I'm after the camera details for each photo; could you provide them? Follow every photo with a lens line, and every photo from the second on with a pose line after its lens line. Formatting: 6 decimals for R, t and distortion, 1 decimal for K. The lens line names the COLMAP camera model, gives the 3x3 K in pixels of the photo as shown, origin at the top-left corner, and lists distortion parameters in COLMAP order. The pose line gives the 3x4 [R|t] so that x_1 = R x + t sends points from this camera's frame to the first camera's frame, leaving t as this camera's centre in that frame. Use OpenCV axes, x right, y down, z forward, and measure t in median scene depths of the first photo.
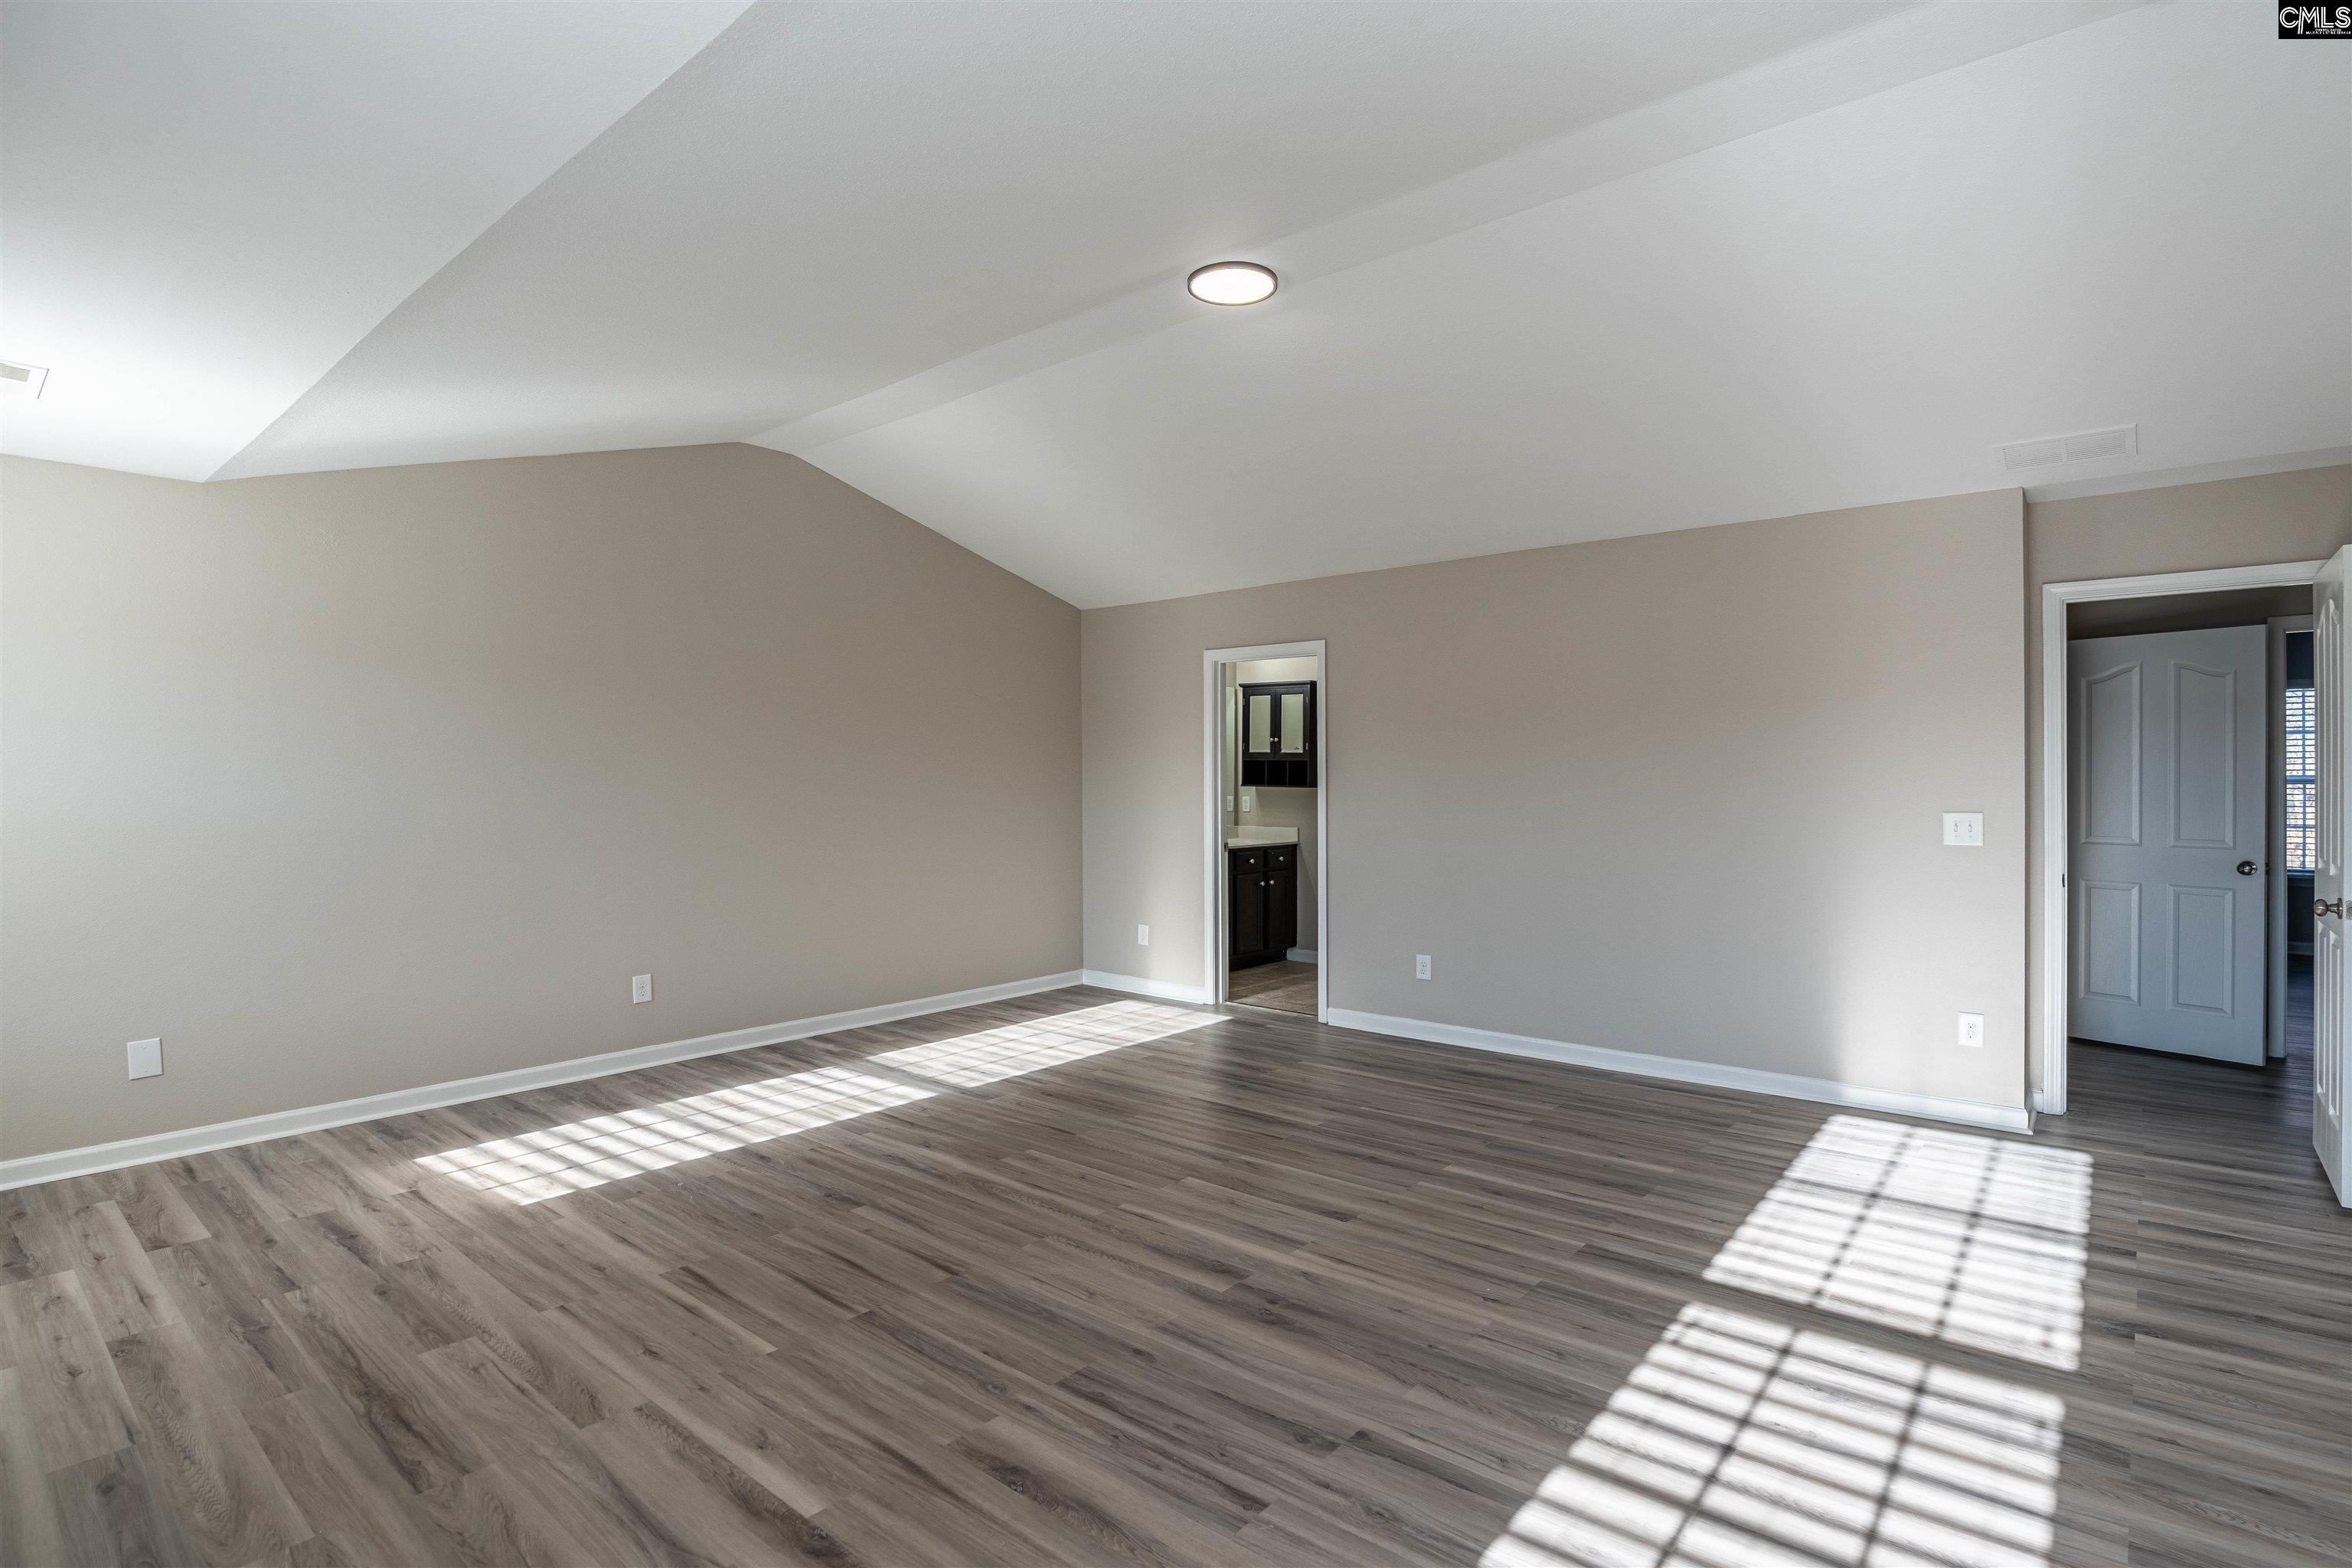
lens RADIAL K [[1138.7, 0, 1161.8], [0, 1138.7, 779.0], [0, 0, 1]] dist [-0.029696, 0.006463]
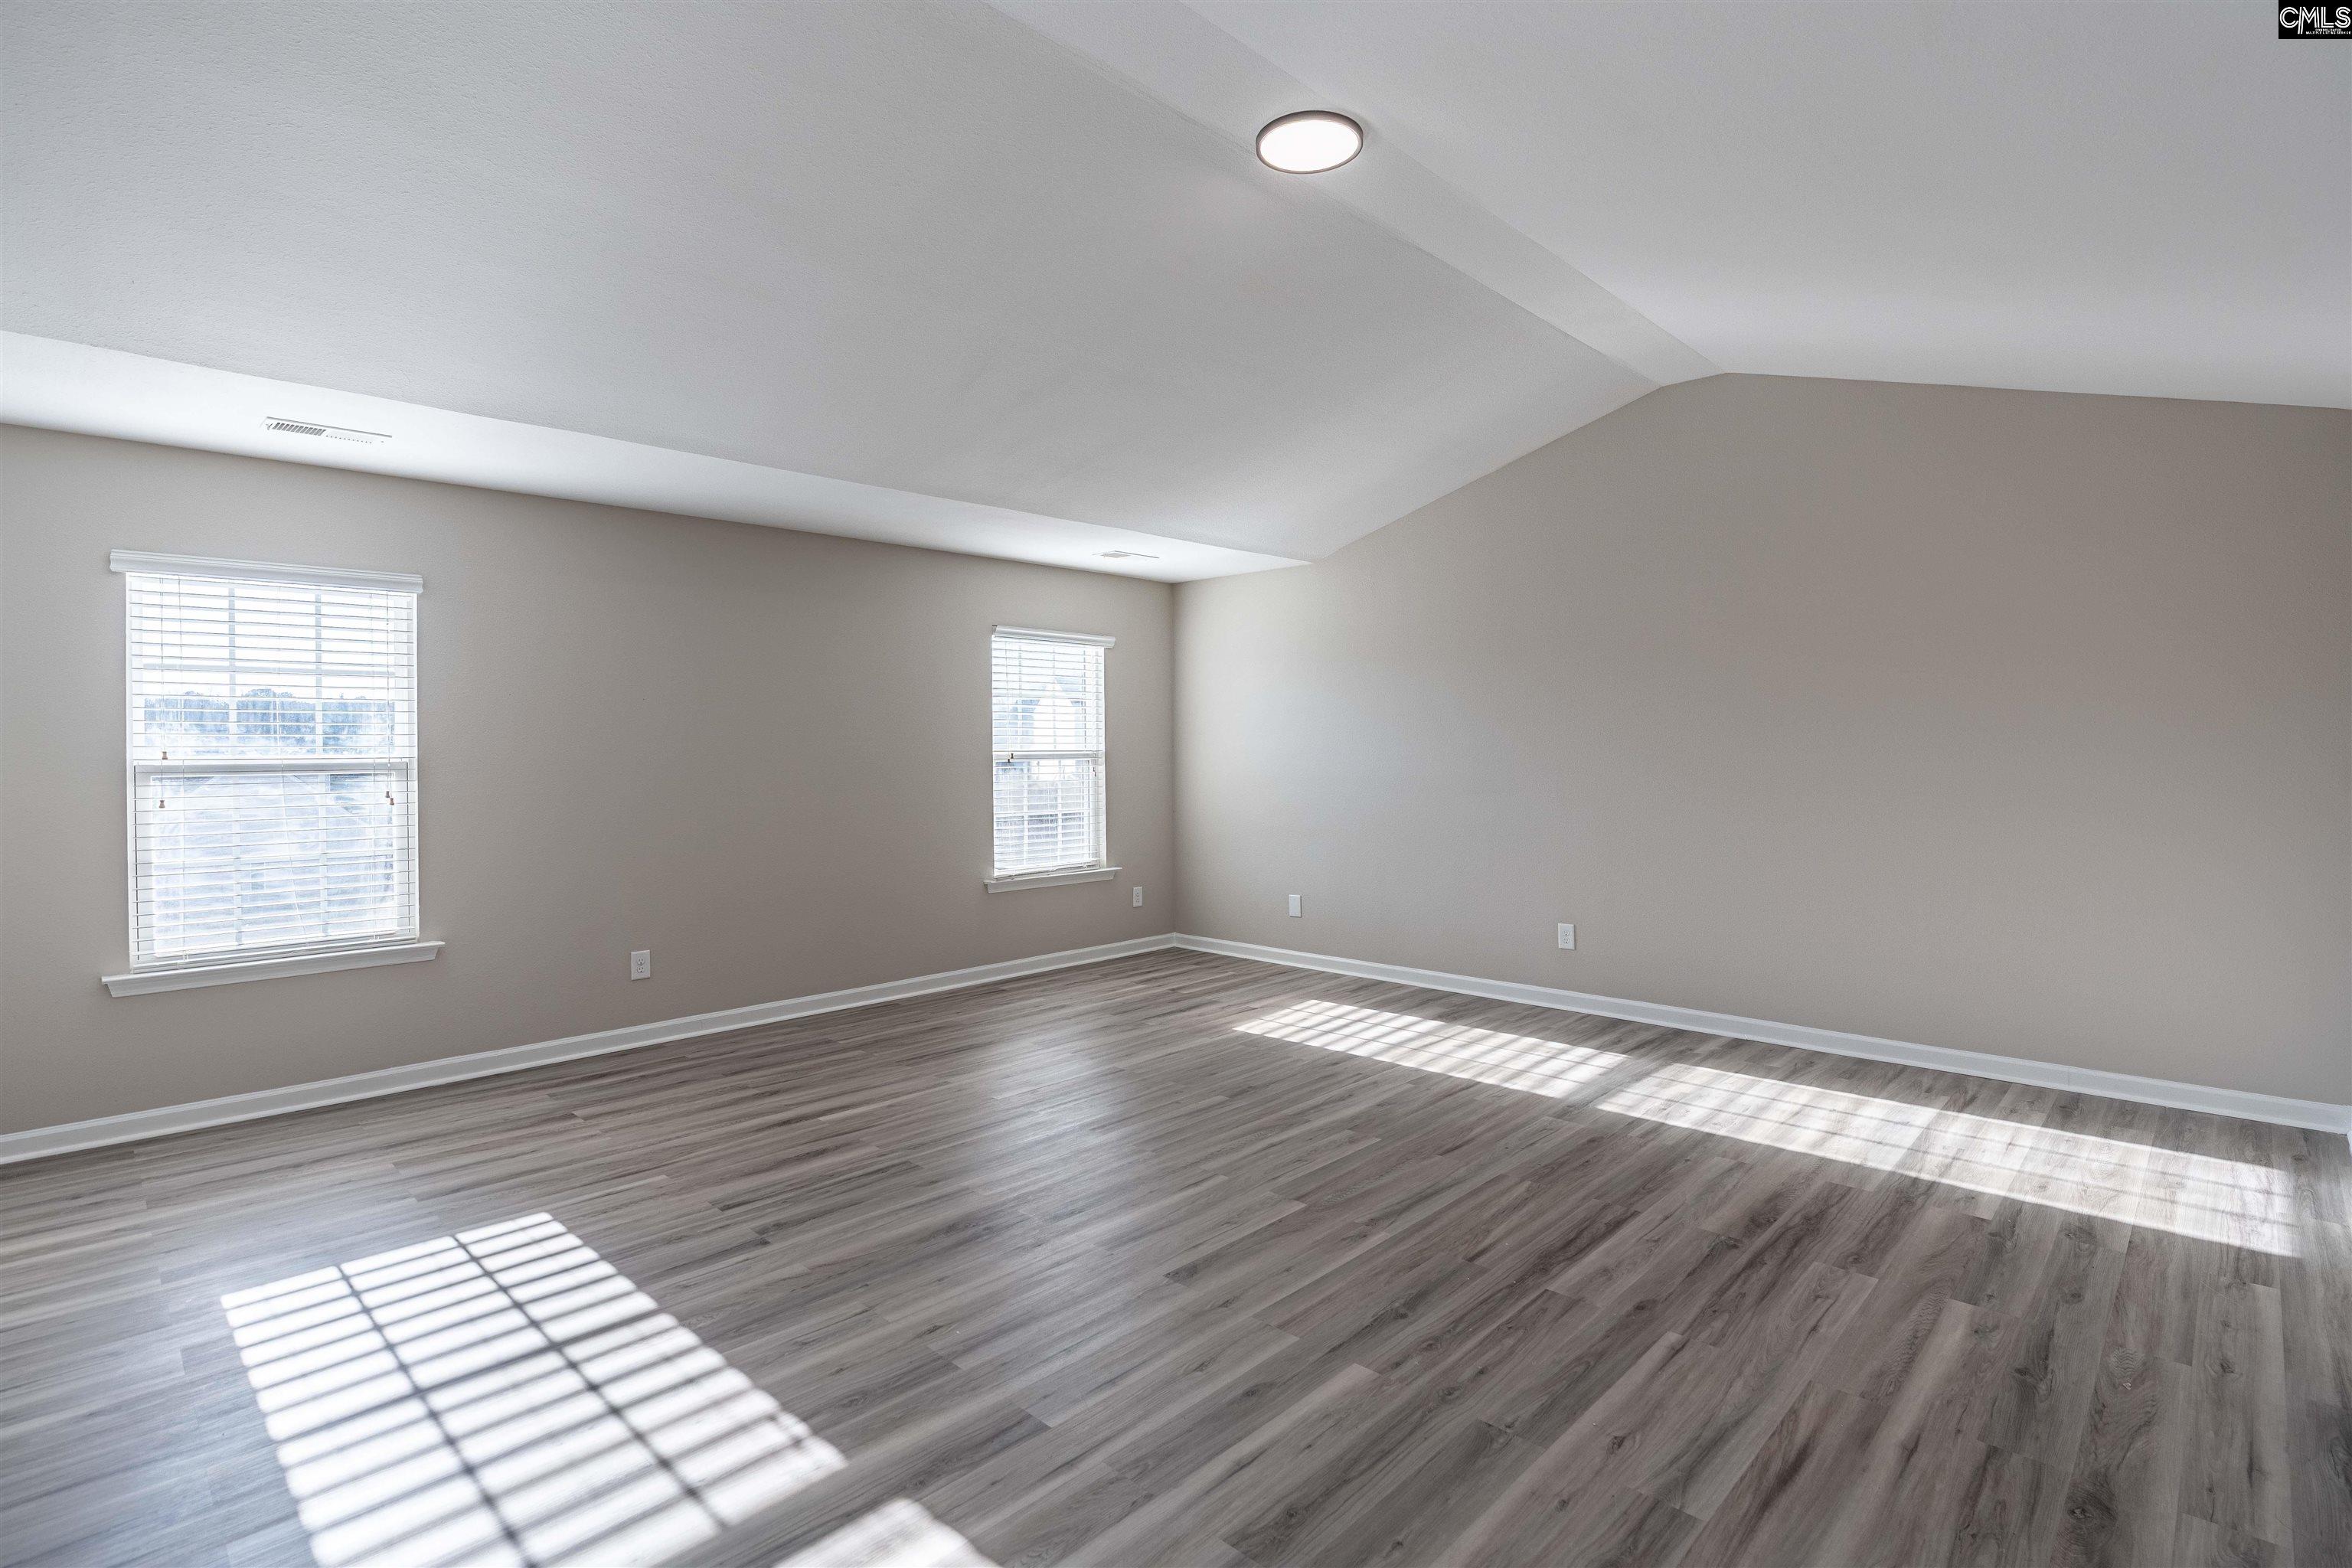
lens RADIAL K [[1138.7, 0, 1164.5], [0, 1138.7, 785.6], [0, 0, 1]] dist [-0.029696, 0.006463]
pose [[-0.065996, 0.037743, -0.997106, 0.885200], [0.008928, 0.999267, 0.037234, -0.004469], [0.997780, -0.006445, -0.066285, 0.946584]]
